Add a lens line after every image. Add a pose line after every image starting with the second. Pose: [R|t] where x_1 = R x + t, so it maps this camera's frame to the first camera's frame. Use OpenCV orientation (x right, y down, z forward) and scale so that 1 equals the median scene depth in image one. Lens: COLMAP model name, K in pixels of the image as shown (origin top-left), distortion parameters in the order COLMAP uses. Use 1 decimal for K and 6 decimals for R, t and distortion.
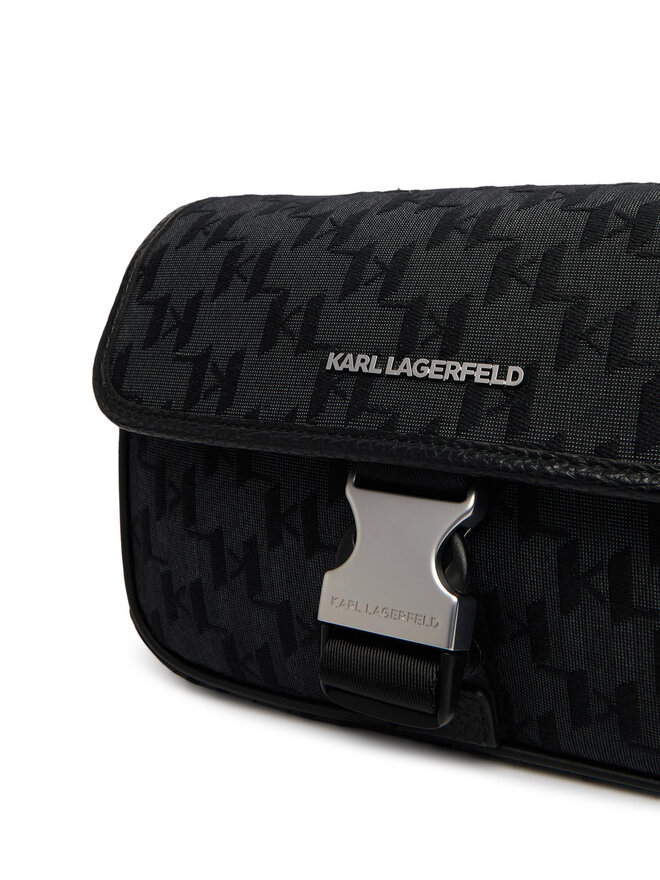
lens RADIAL K [[1051.8, 0, 310.3], [0, 1051.8, 375.3], [0, 0, 1]] dist [0.023317, 0.000000]
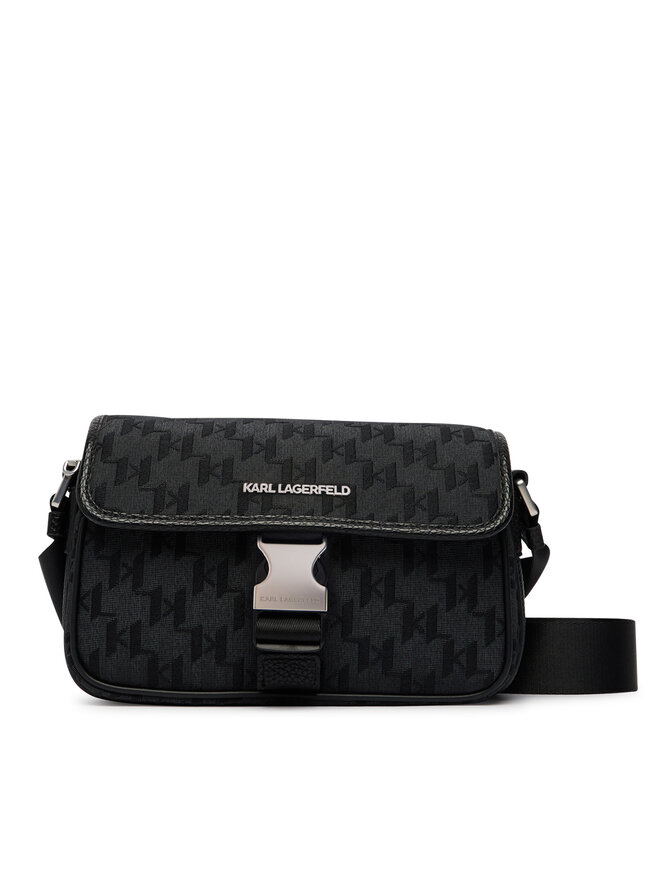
lens RADIAL K [[906.8, 0, 327.6], [0, 906.8, 445.9], [0, 0, 1]] dist [0.086099, 0.000000]
pose [[0.895346, 0.092316, 0.435699, -0.611011], [0.003780, 0.976671, -0.214707, 0.285449], [-0.445356, 0.193884, 0.874109, -0.594997]]
